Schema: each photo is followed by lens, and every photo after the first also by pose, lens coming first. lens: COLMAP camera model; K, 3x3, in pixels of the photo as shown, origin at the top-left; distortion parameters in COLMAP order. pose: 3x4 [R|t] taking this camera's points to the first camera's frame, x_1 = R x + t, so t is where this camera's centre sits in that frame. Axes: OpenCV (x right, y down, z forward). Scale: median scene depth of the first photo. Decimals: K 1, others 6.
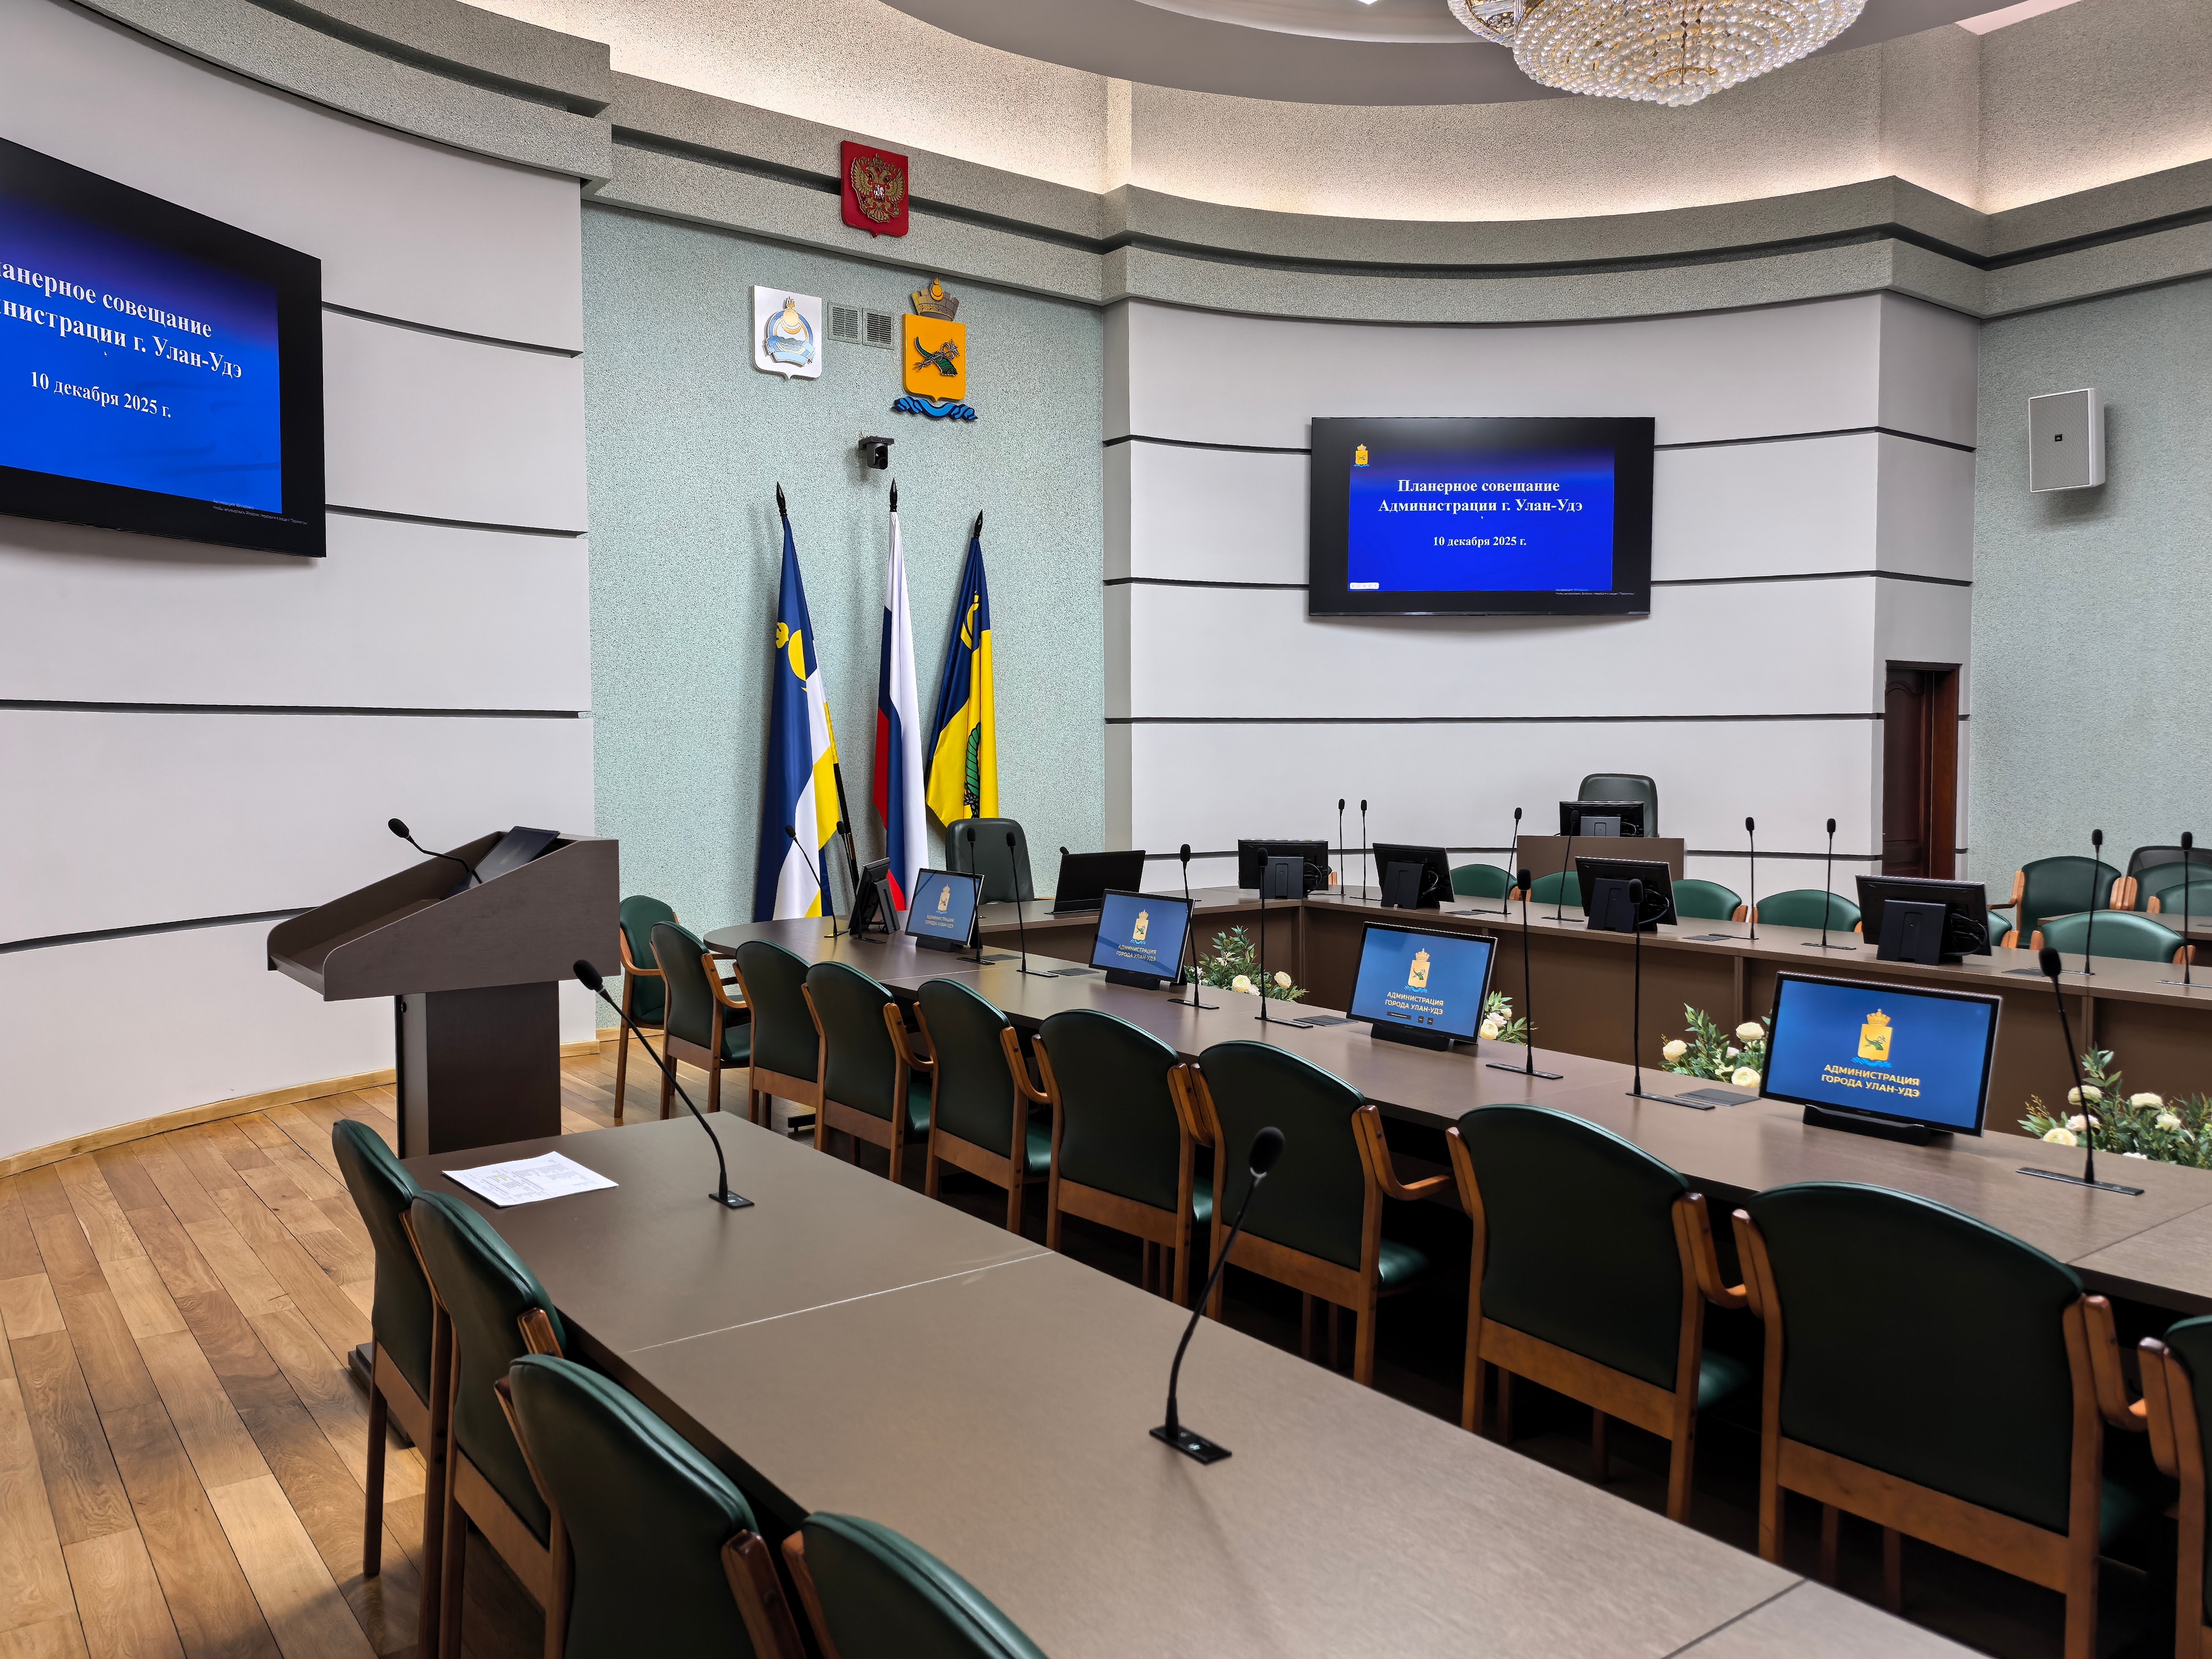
lens RADIAL K [[1574.9, 0, 1106.0], [0, 1574.9, 829.5], [0, 0, 1]] dist [0.006878, -0.065417]
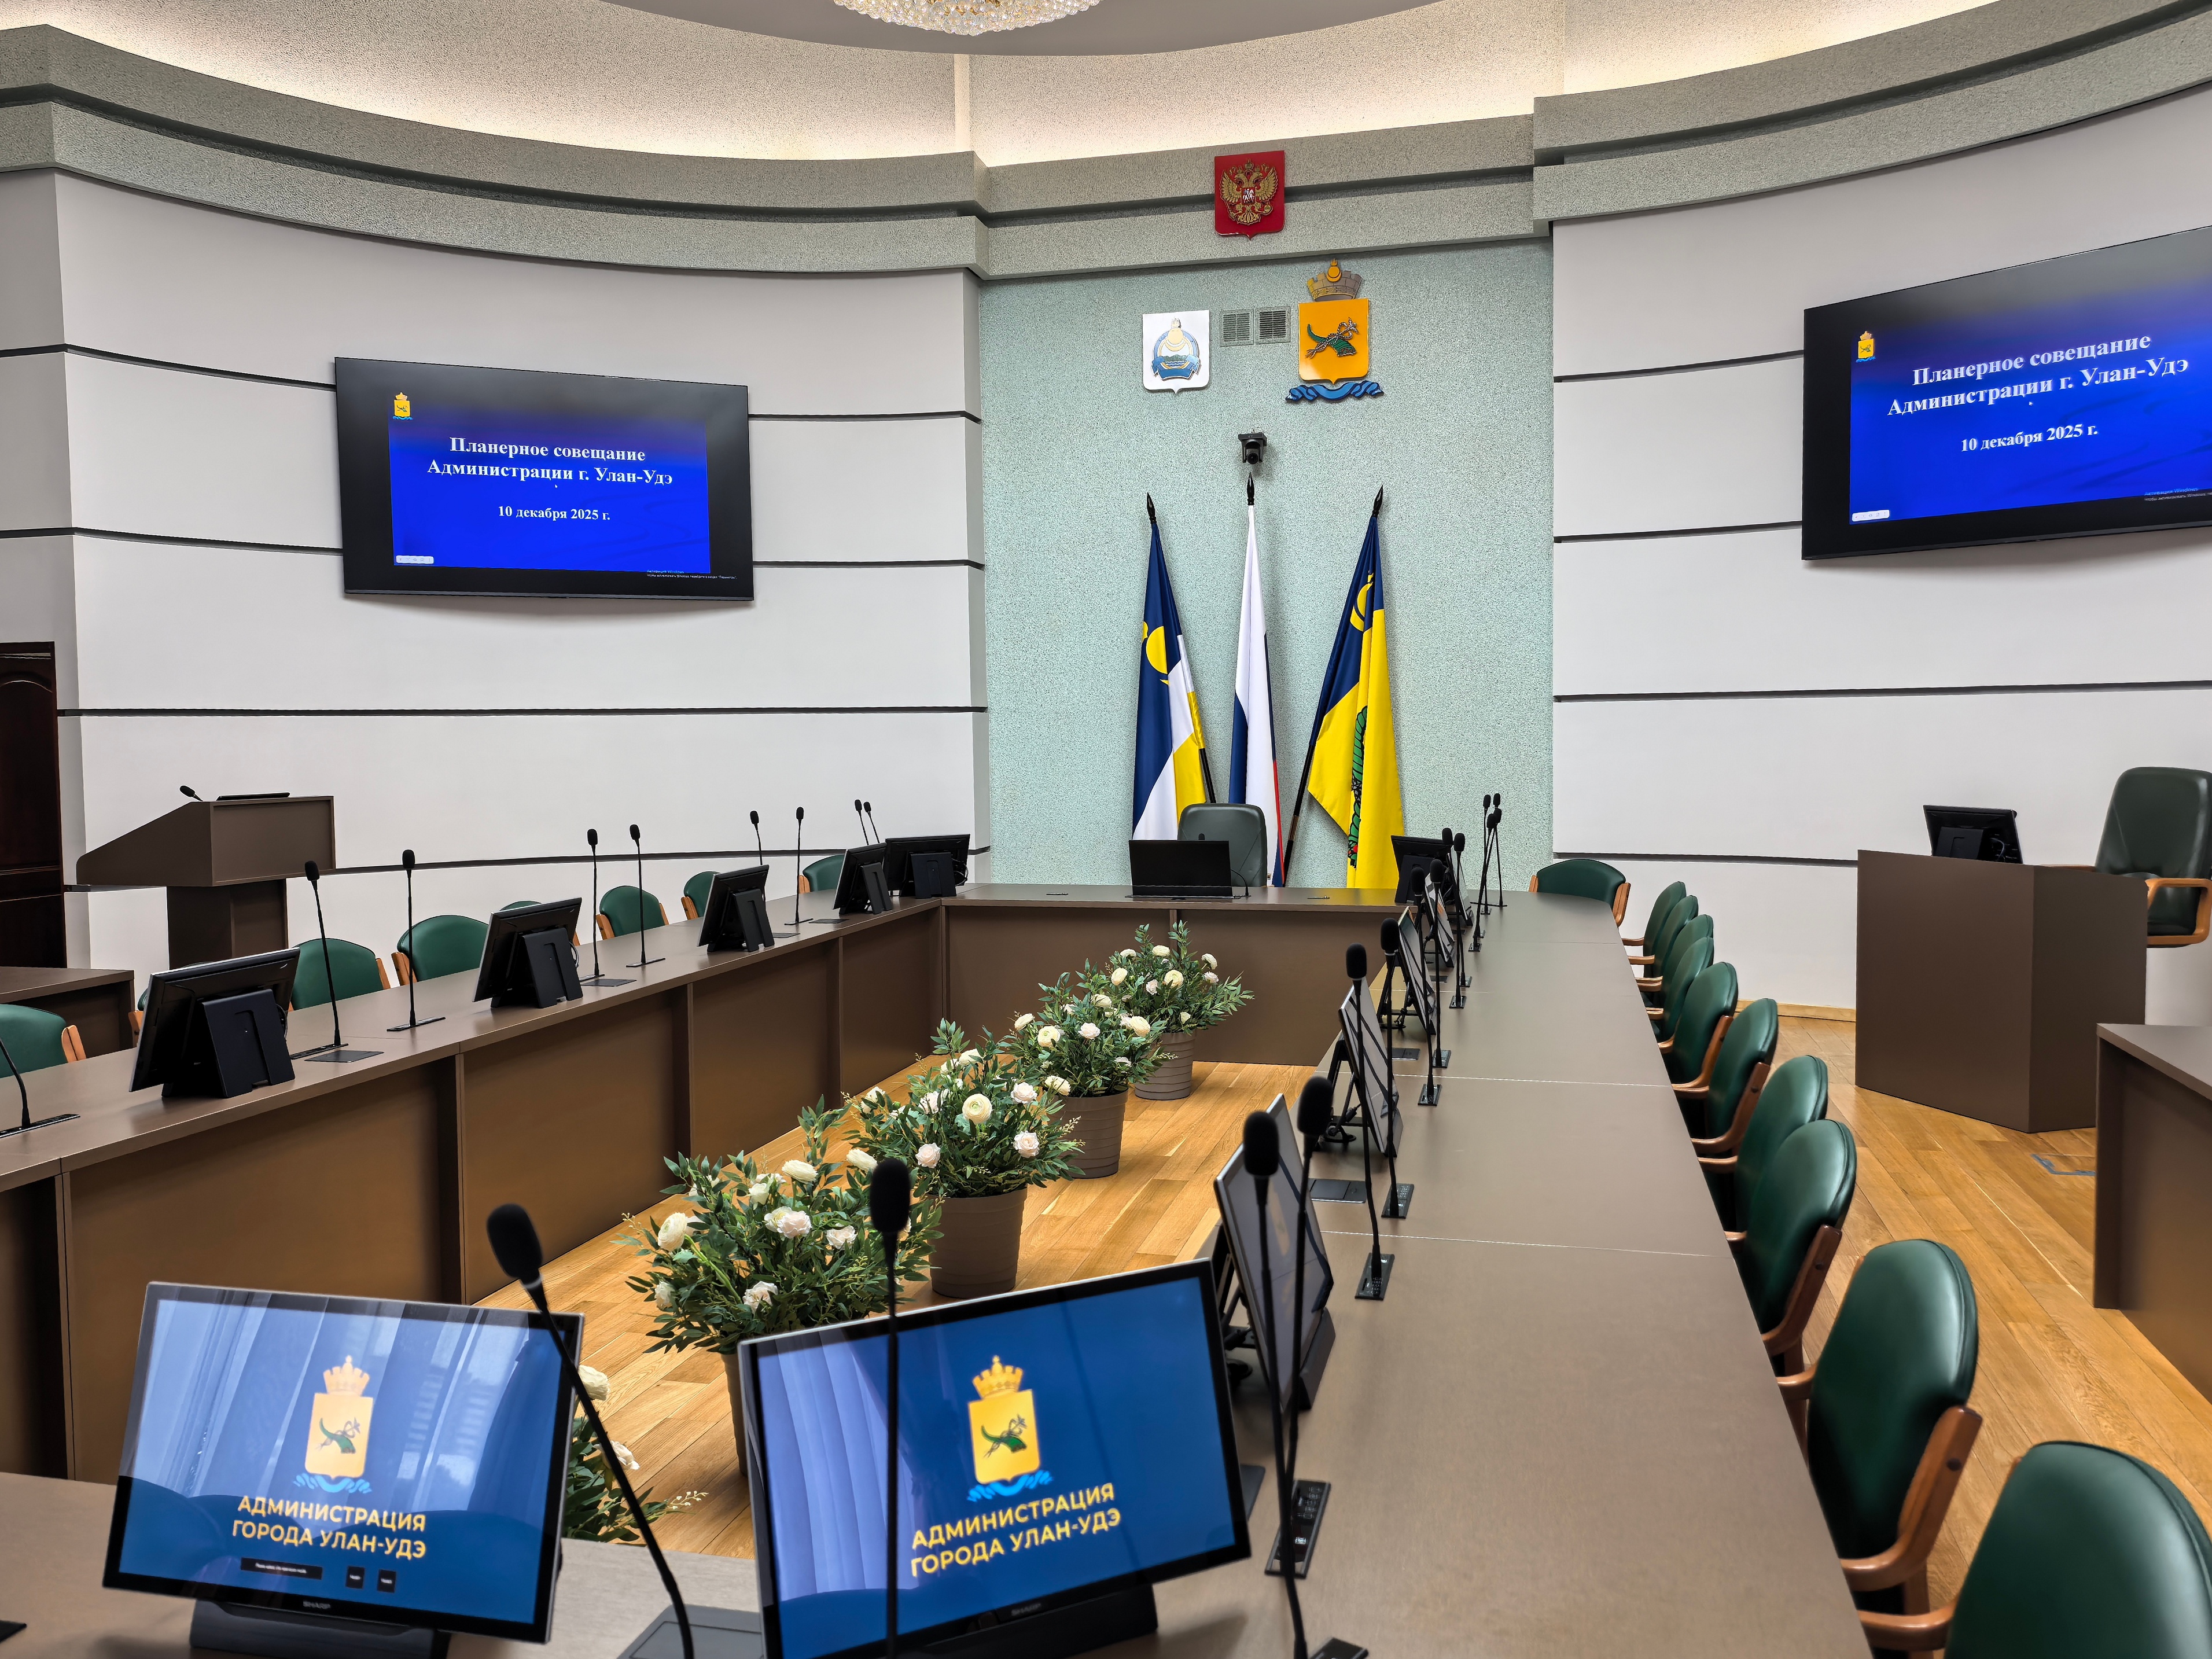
lens RADIAL K [[1543.2, 0, 1106.0], [0, 1543.2, 829.5], [0, 0, 1]] dist [-0.003283, -0.059264]
pose [[0.624824, 0.046766, -0.779364, 0.591929], [-0.035419, 0.998875, 0.031543, -0.017685], [0.779962, 0.007895, 0.625777, 0.292462]]
